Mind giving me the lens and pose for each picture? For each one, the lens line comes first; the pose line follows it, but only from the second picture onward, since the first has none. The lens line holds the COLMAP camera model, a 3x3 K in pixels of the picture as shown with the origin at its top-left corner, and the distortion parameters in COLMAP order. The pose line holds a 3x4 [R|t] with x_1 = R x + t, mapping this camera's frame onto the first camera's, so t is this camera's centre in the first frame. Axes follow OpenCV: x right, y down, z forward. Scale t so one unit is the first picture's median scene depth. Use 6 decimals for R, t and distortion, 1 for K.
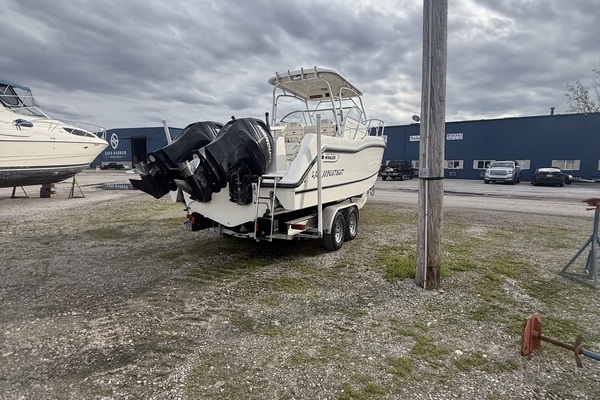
lens RADIAL K [[318.4, 0, 283.5], [0, 318.4, 197.3], [0, 0, 1]] dist [0.001999, 0.000250]
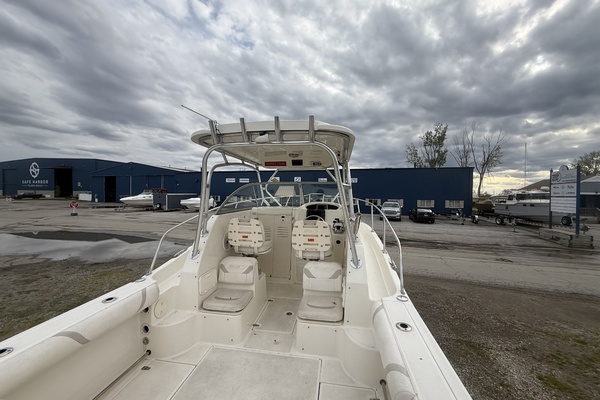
lens RADIAL K [[242.7, 0, 290.2], [0, 242.7, 200.9], [0, 0, 1]] dist [0.002464, 0.000165]
pose [[0.950688, -0.008463, 0.310032, -0.005097], [0.028395, 0.997804, -0.059834, -0.059235], [-0.308845, 0.065687, 0.948841, 0.150591]]
